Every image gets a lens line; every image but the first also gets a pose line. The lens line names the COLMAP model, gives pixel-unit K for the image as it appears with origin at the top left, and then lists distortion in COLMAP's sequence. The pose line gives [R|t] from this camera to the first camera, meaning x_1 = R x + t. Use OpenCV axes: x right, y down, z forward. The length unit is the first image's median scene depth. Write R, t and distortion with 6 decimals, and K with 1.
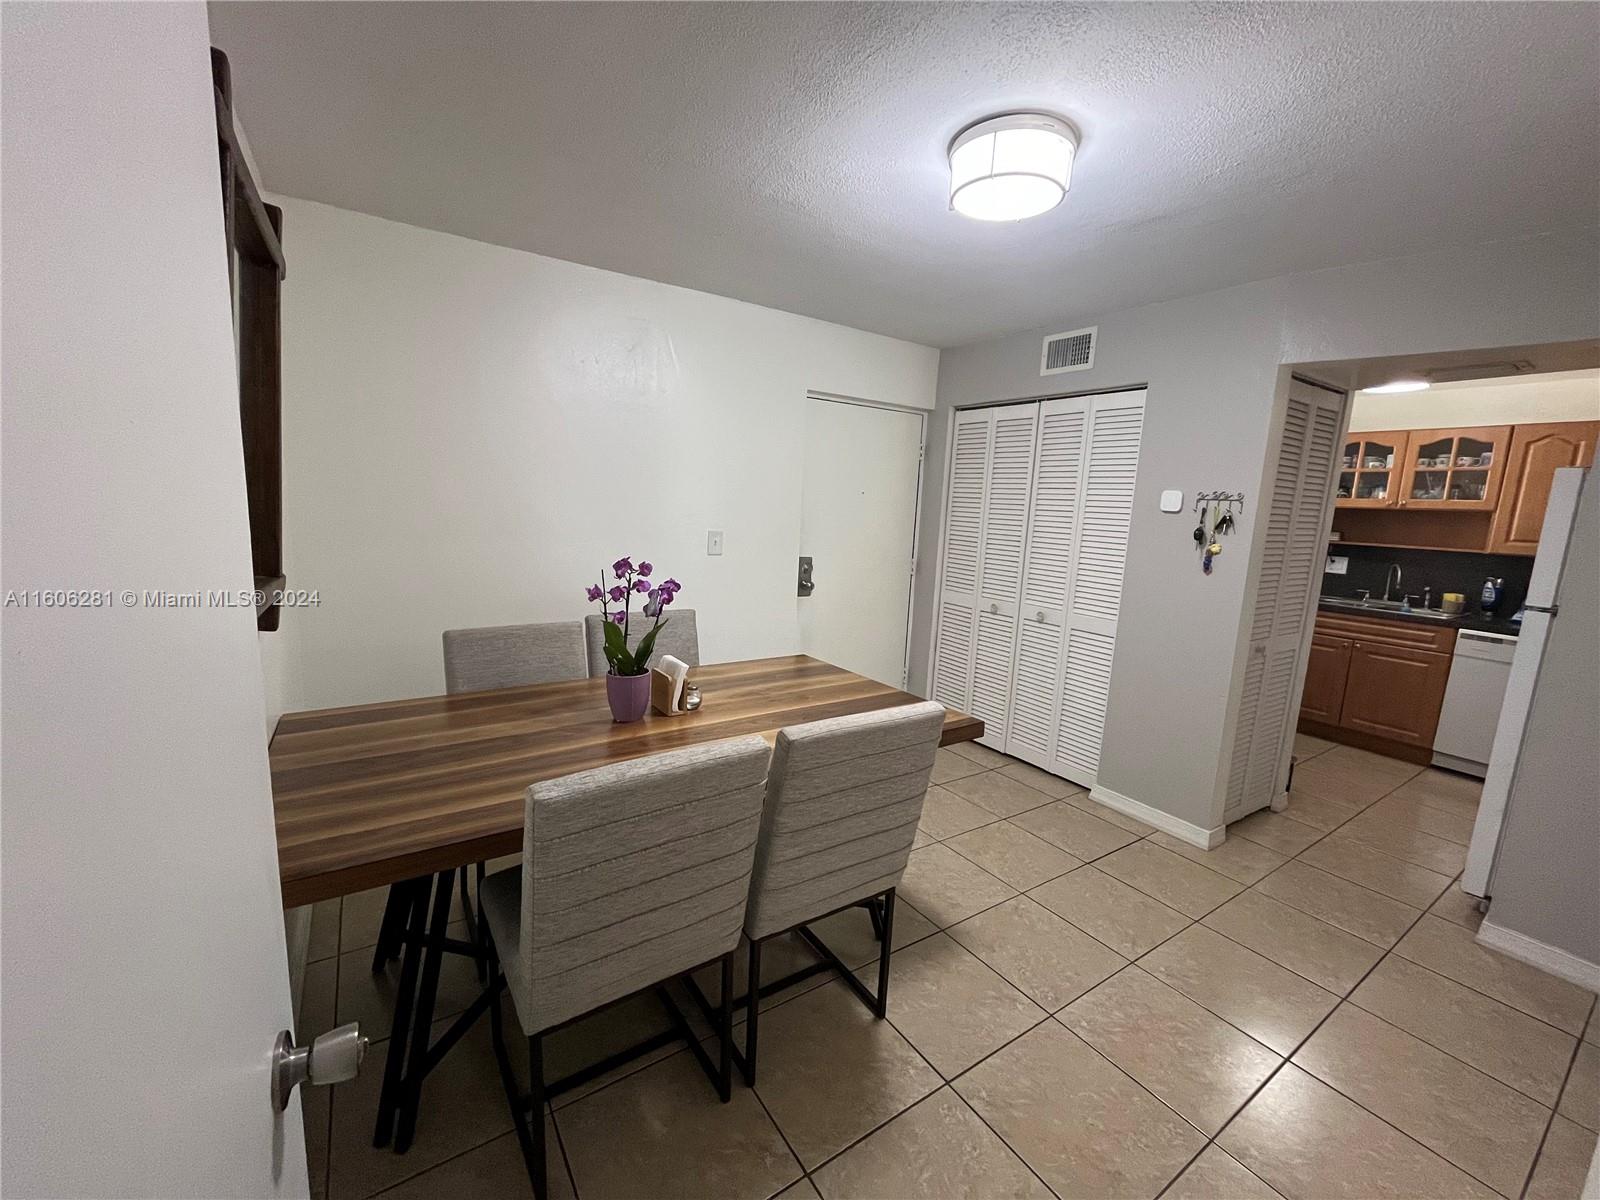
lens RADIAL K [[644.5, 0, 793.7], [0, 644.5, 600.1], [0, 0, 1]] dist [-0.002778, -0.000376]
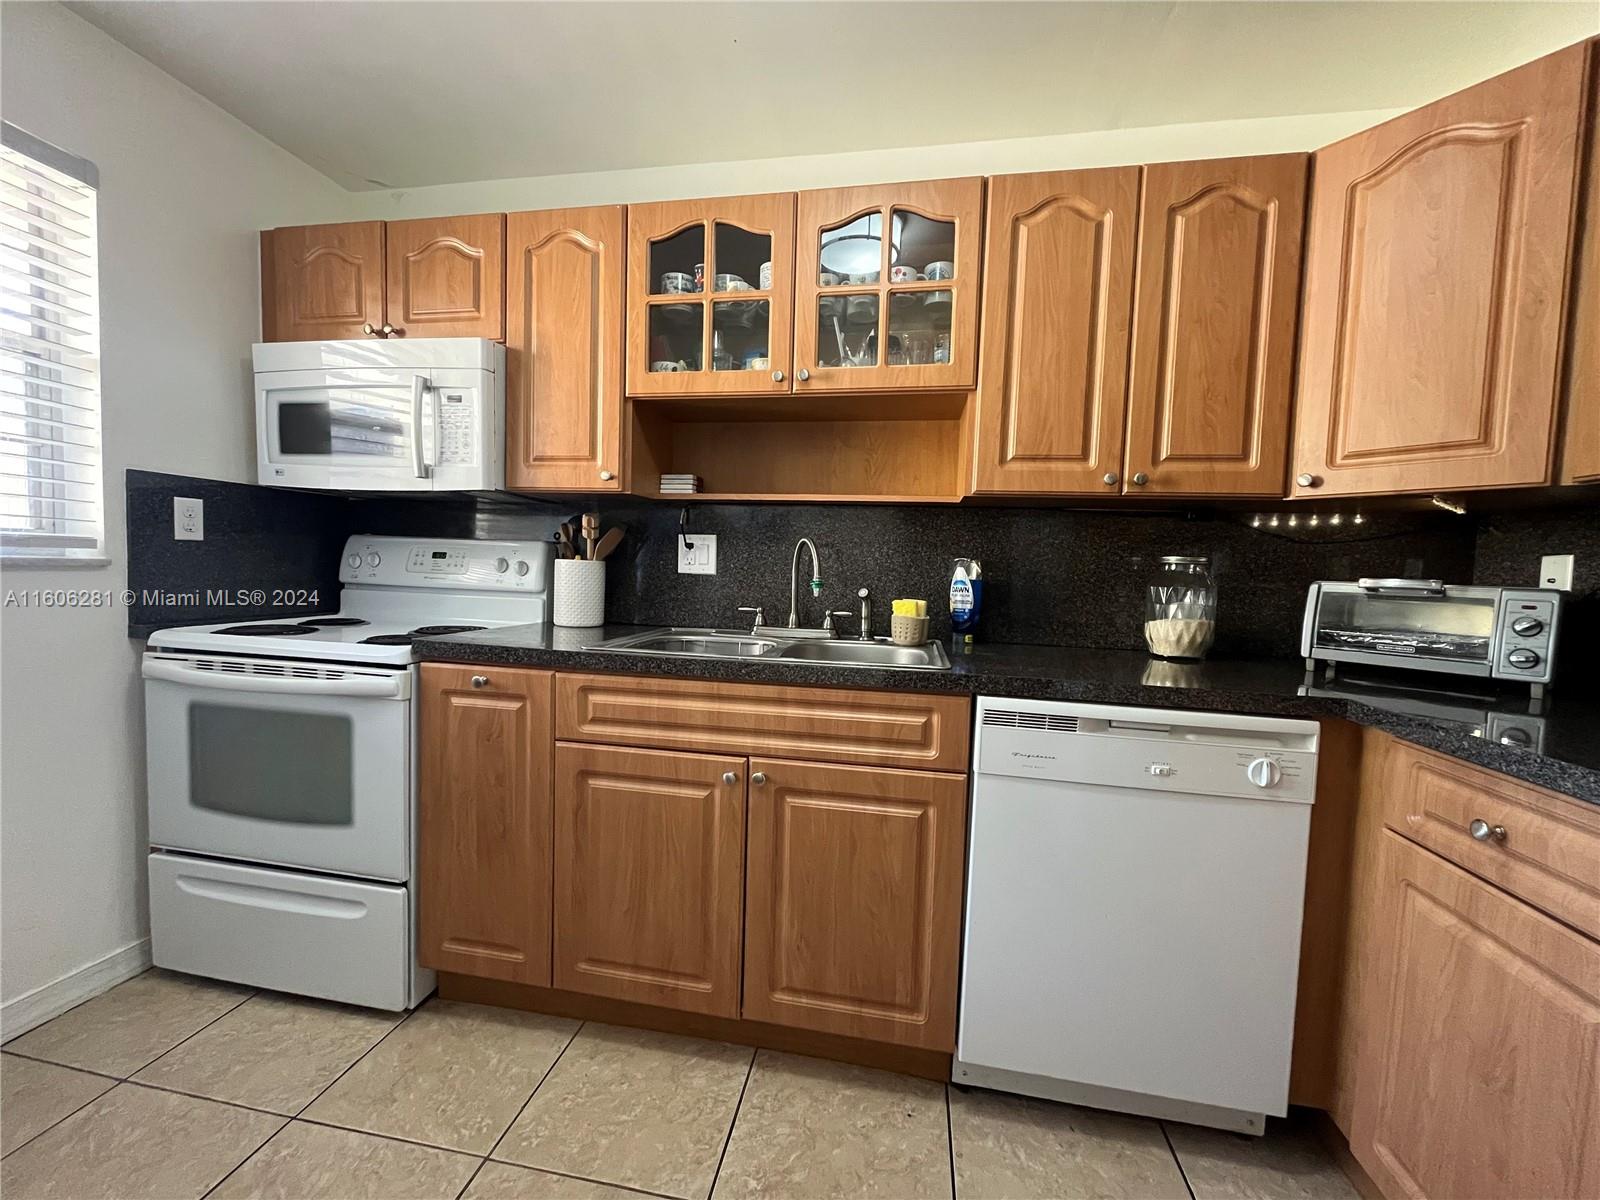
lens RADIAL K [[644.5, 0, 793.7], [0, 644.5, 600.1], [0, 0, 1]] dist [-0.002778, -0.000376]
pose [[0.691123, -0.061318, 0.720131, 0.722006], [0.110771, 0.993609, -0.021705, -0.009796], [-0.714198, 0.094771, 0.693498, 0.824000]]
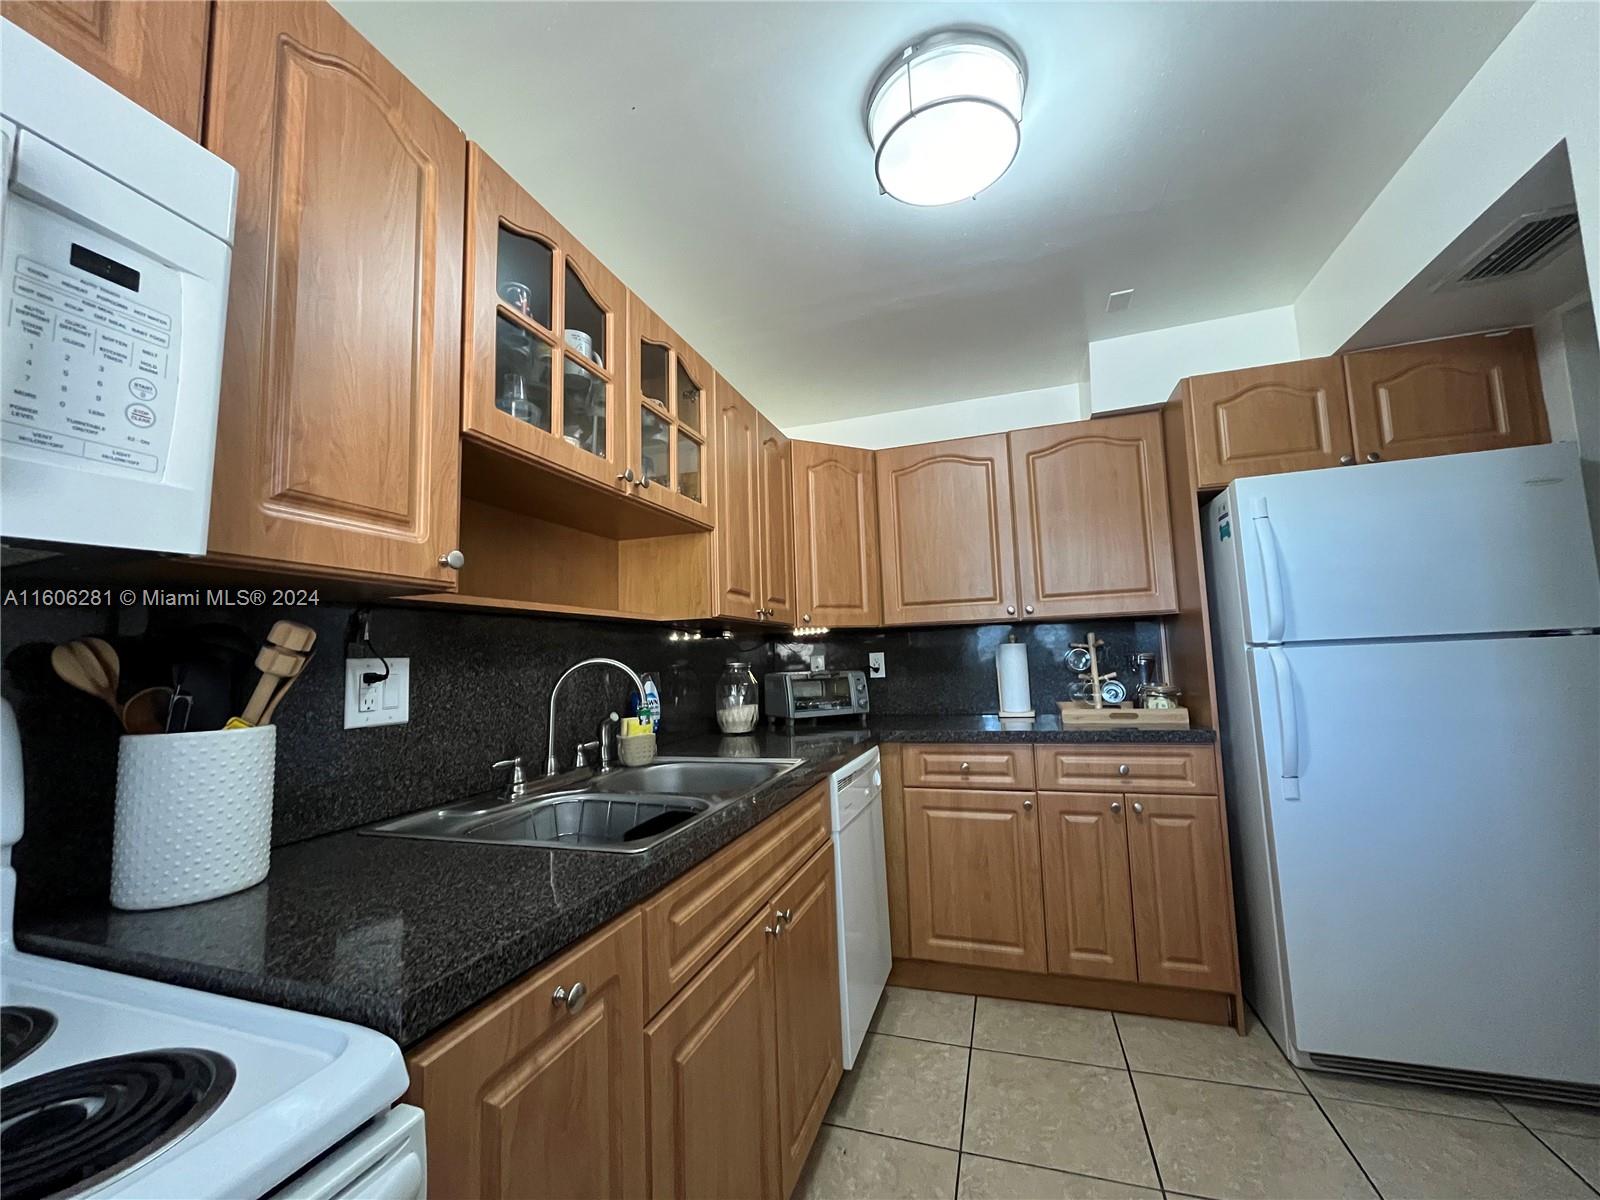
lens RADIAL K [[644.5, 0, 793.7], [0, 644.5, 600.1], [0, 0, 1]] dist [-0.002778, -0.000376]
pose [[-0.619624, 0.050432, 0.783277, 0.683581], [0.129785, 0.990780, 0.038877, -0.098896], [-0.774095, 0.125747, -0.620456, 1.284135]]
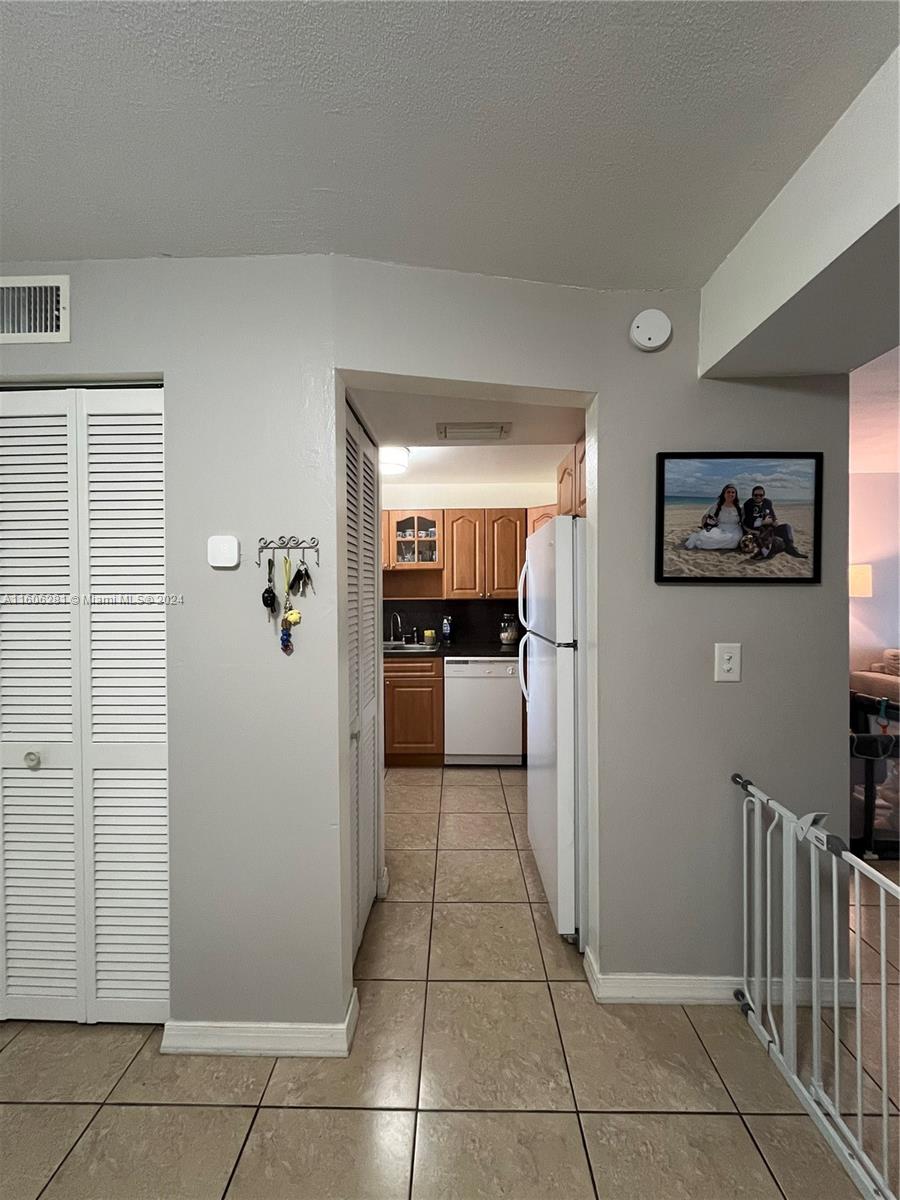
lens RADIAL K [[483.3, 0, 450.1], [0, 483.3, 593.6], [0, 0, 1]] dist [-0.002778, -0.000376]
pose [[0.564317, -0.056800, 0.823602, 0.233387], [0.160459, 0.986151, -0.041933, -0.040281], [-0.809814, 0.155818, 0.565616, 0.408079]]
